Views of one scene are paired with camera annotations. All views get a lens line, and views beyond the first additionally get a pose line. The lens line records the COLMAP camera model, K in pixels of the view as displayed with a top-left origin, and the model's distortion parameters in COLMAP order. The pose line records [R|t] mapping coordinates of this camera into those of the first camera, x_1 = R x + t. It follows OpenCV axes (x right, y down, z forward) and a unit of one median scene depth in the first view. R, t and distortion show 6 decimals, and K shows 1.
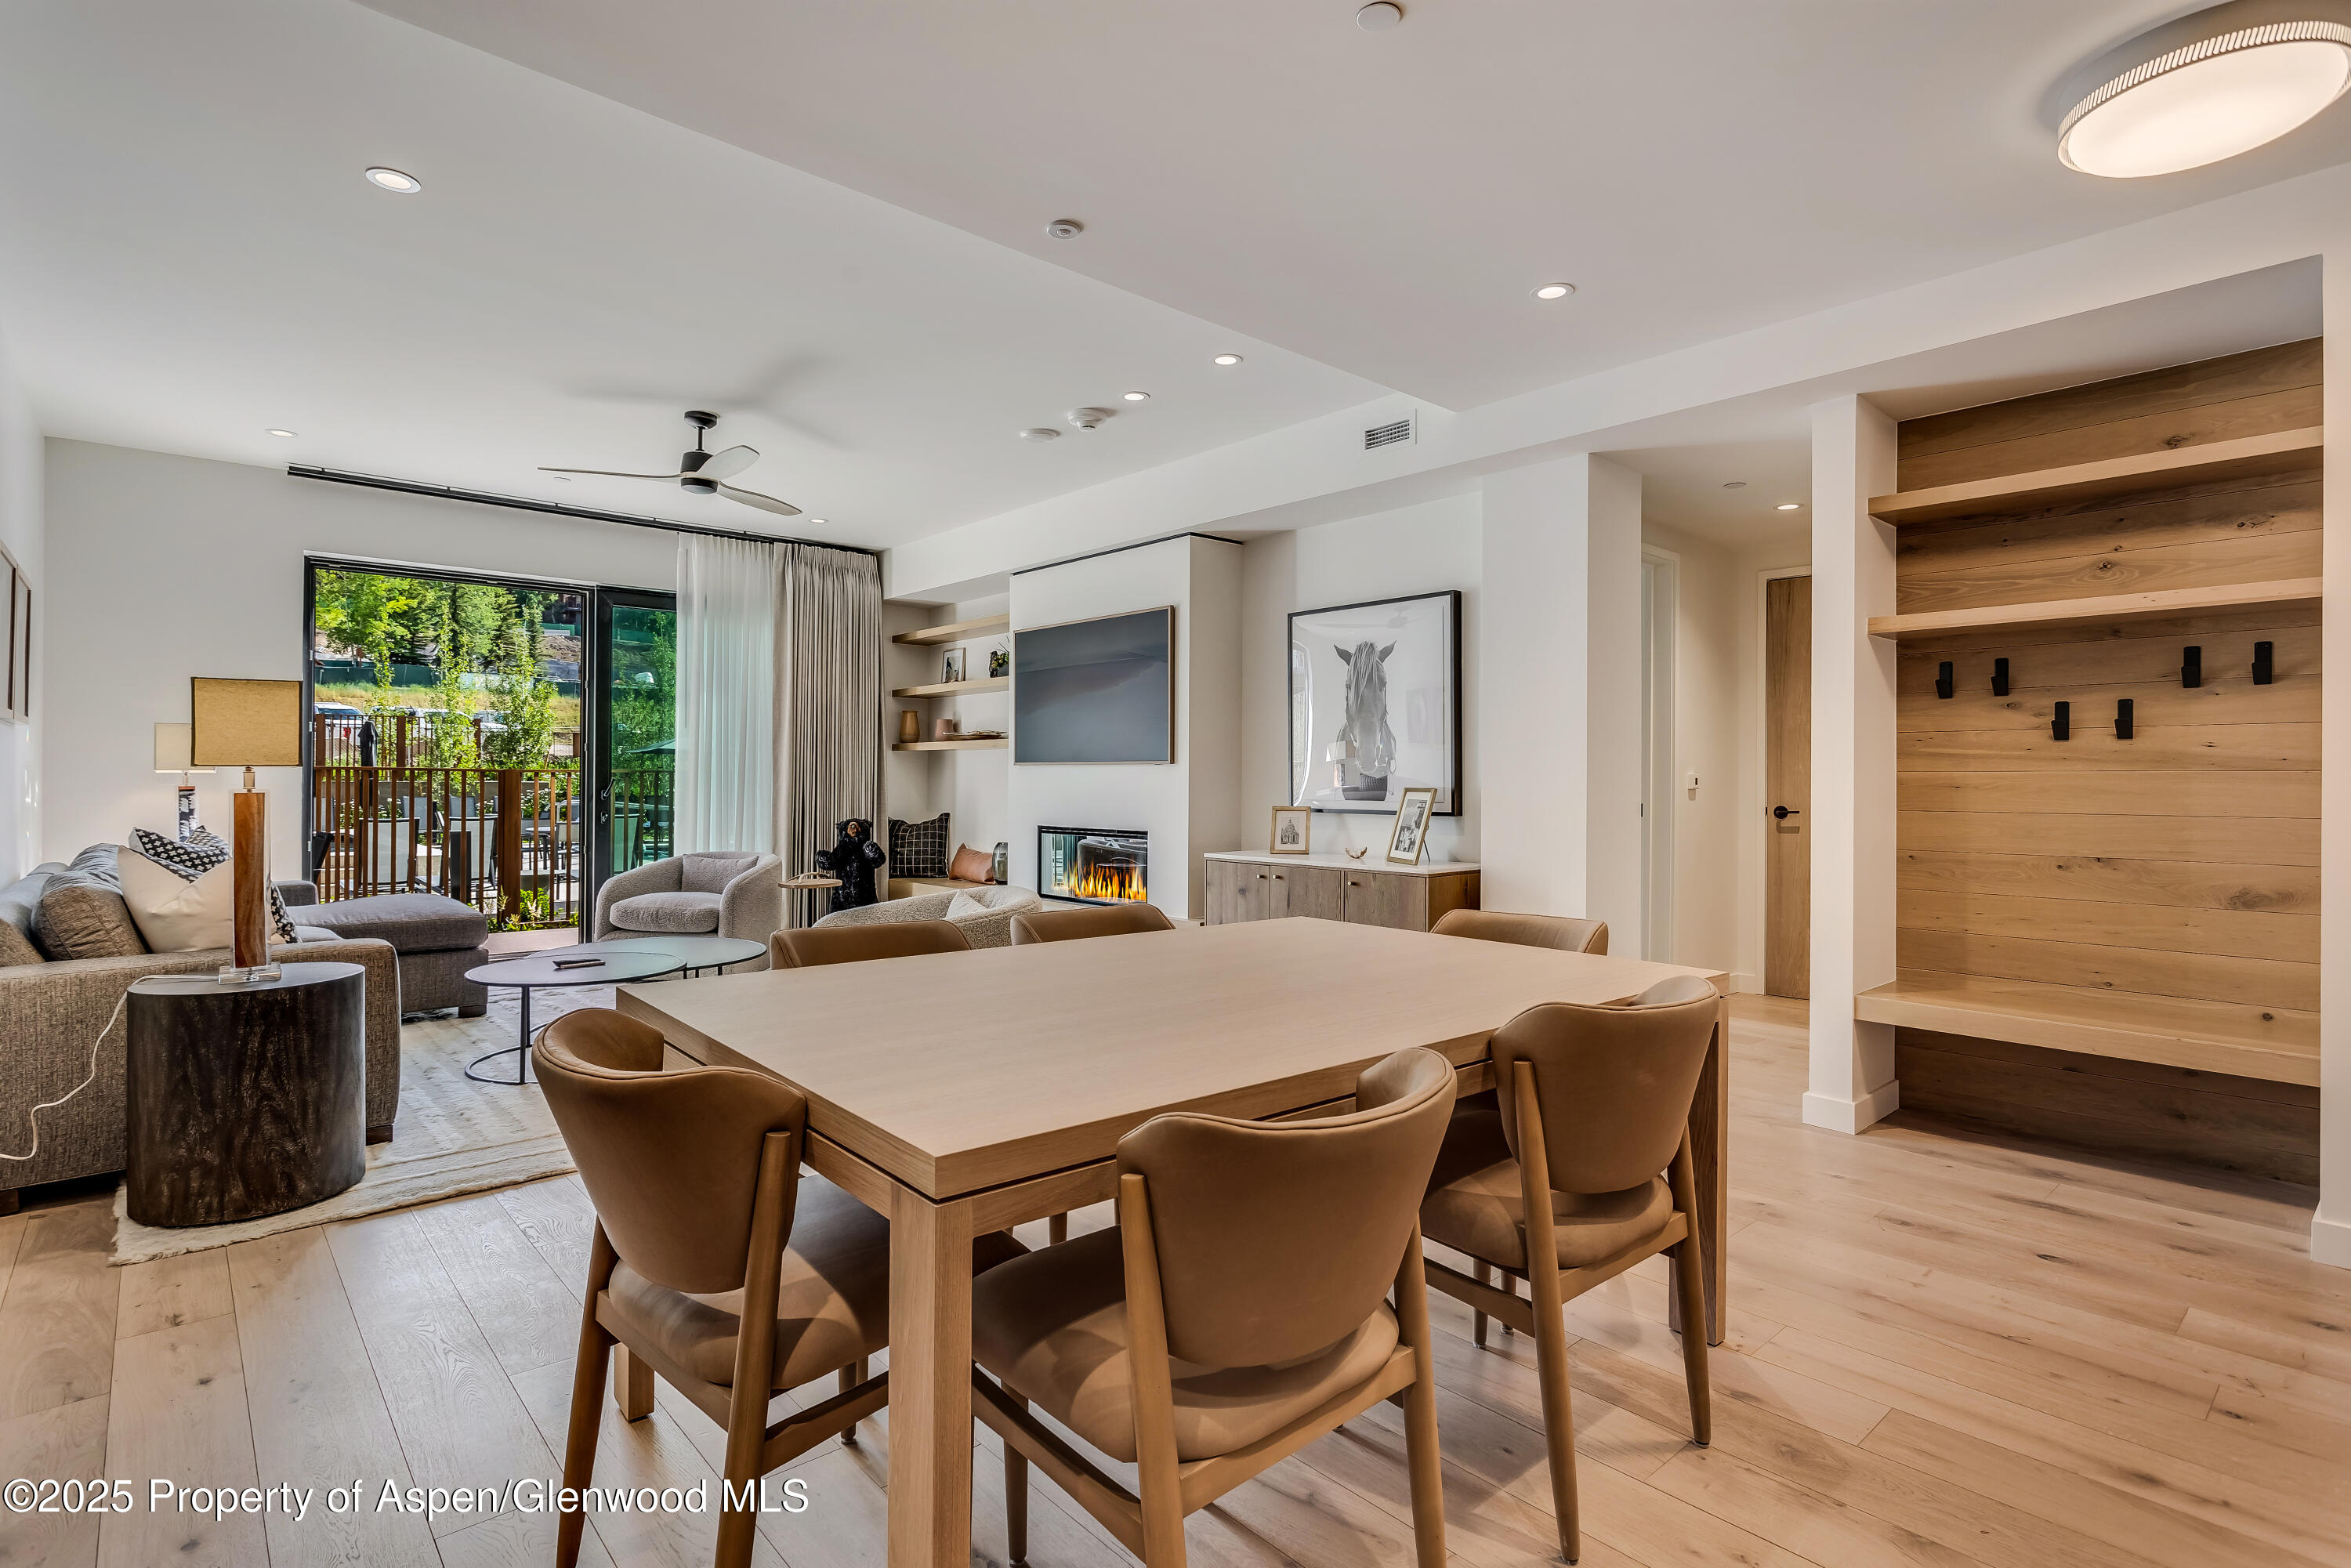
lens RADIAL K [[1136.0, 0, 1160.1], [0, 1136.0, 774.9], [0, 0, 1]] dist [-0.000411, 0.002524]
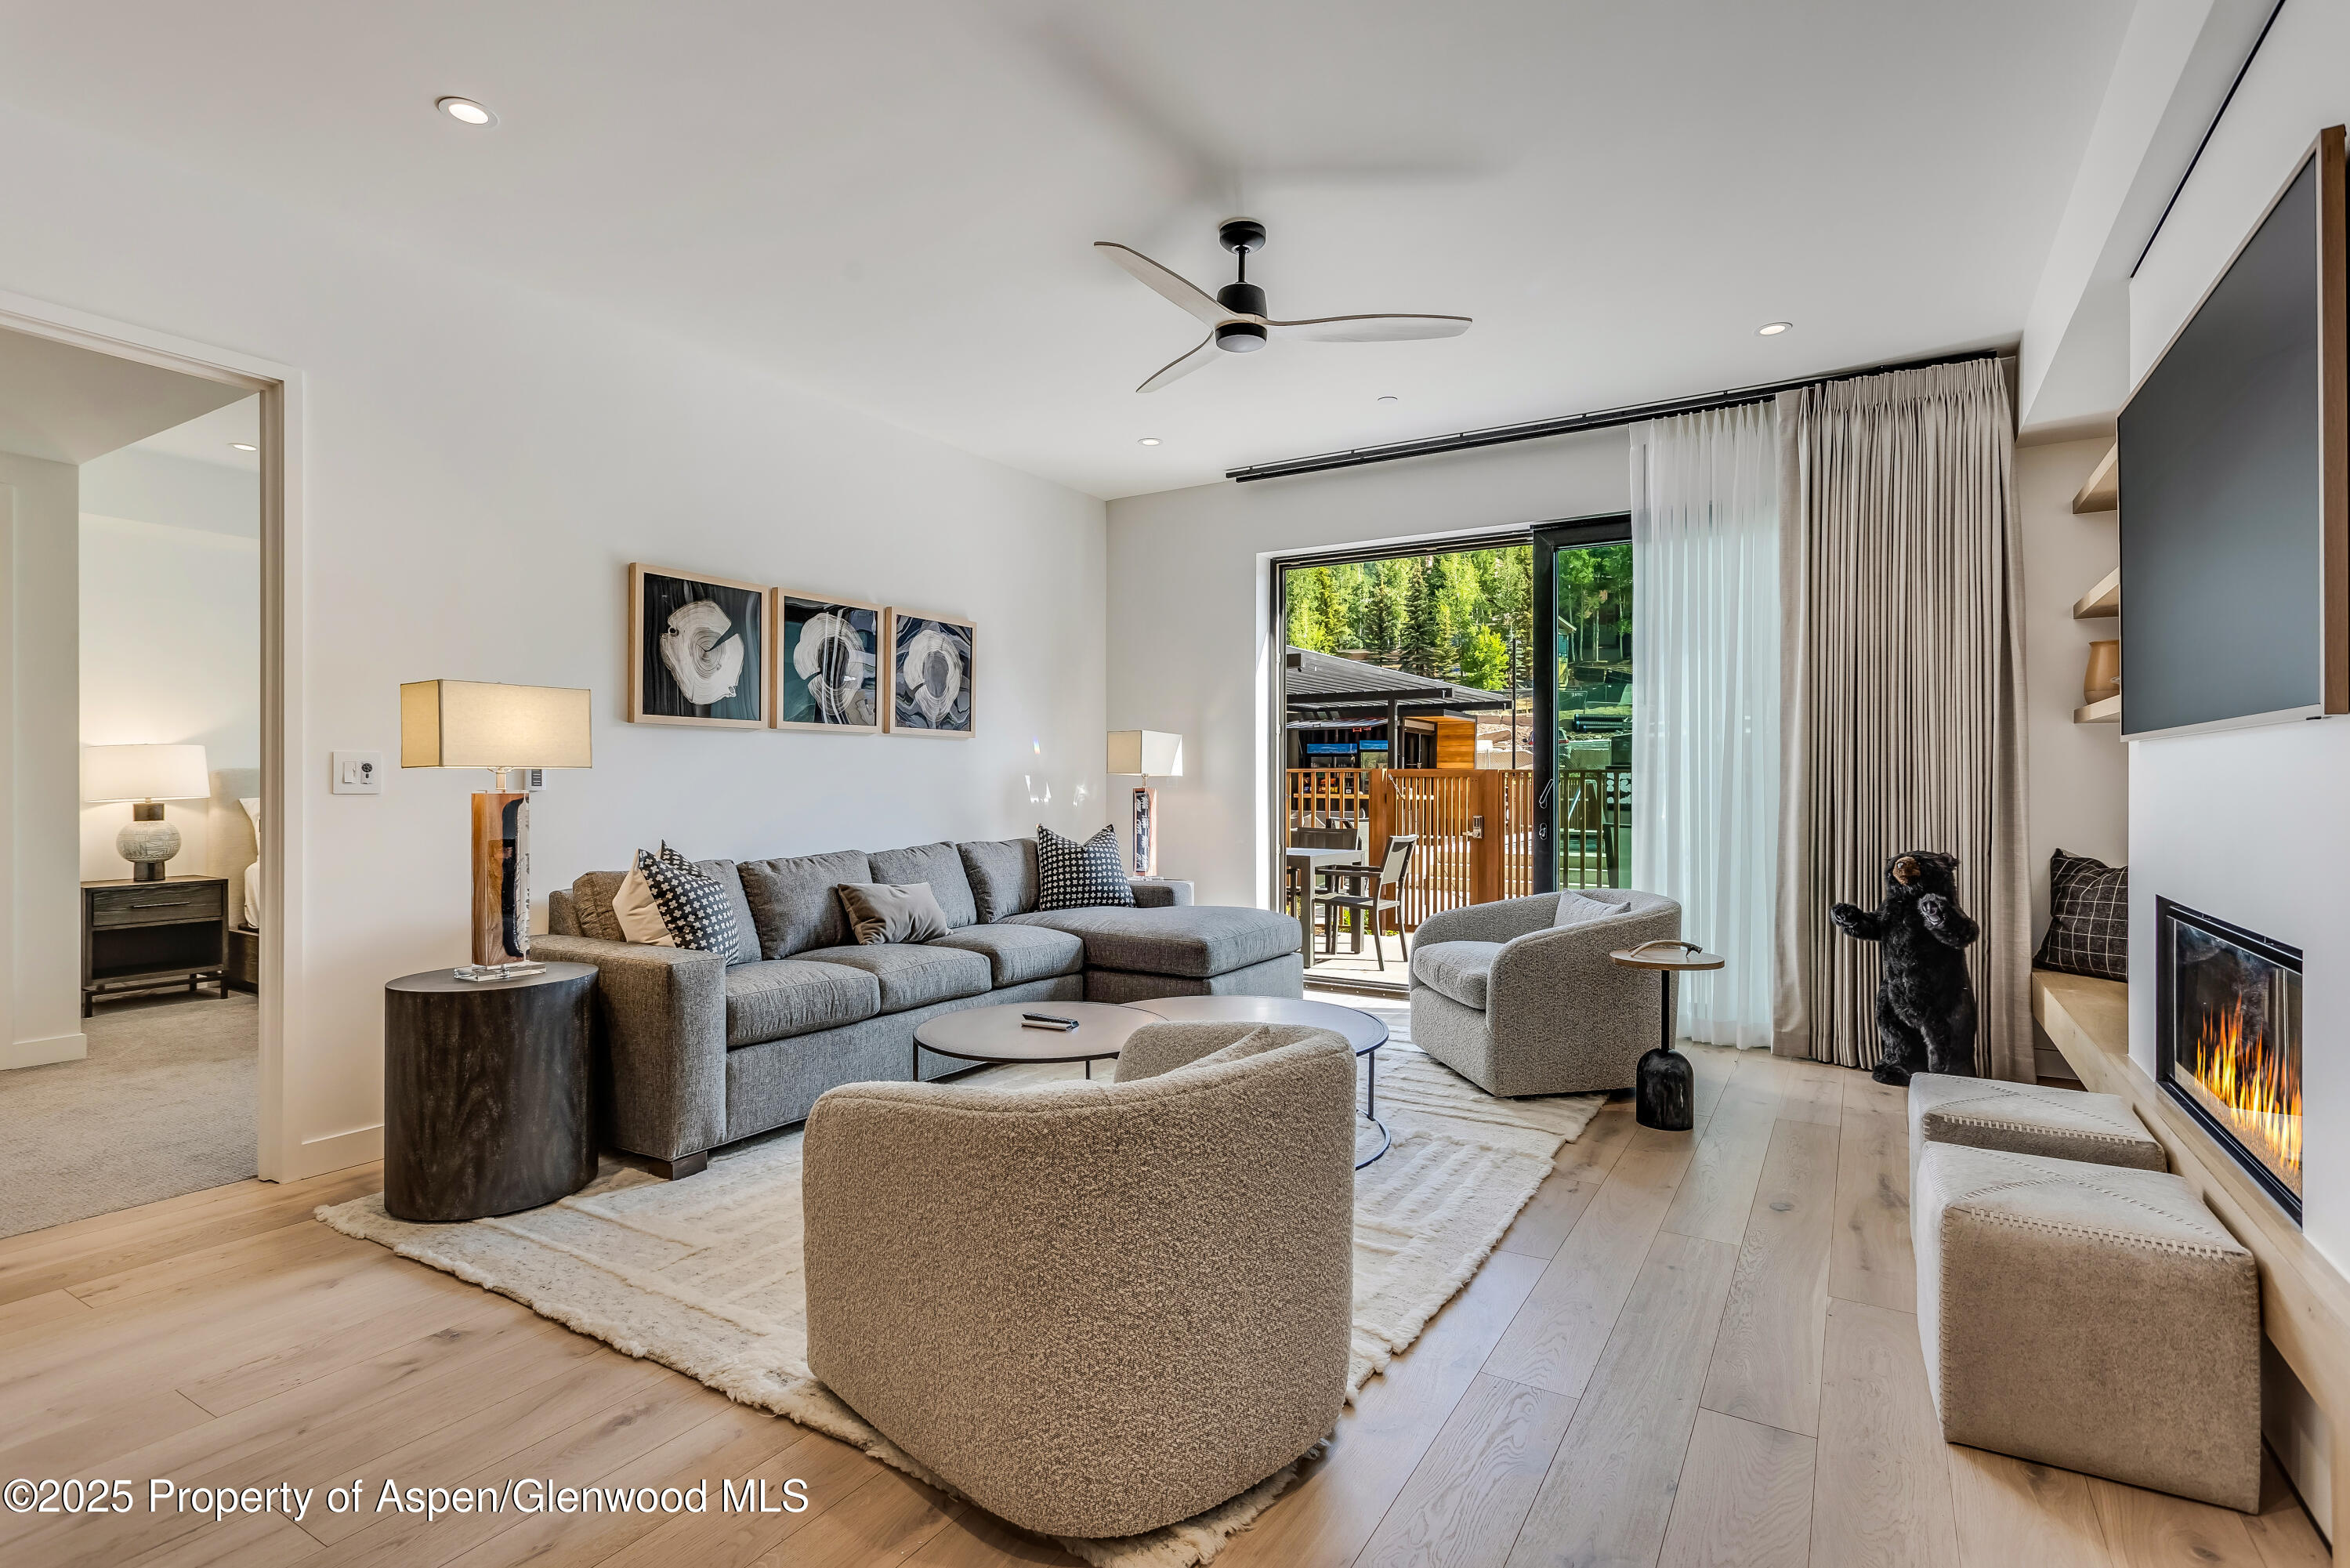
lens RADIAL K [[1135.6, 0, 1166.7], [0, 1135.6, 777.5], [0, 0, 1]] dist [-0.000411, 0.002524]
pose [[0.309742, -0.006667, -0.950797, 0.136722], [0.006115, 0.999969, -0.005019, 0.003669], [0.950801, -0.004260, 0.309773, 0.482443]]
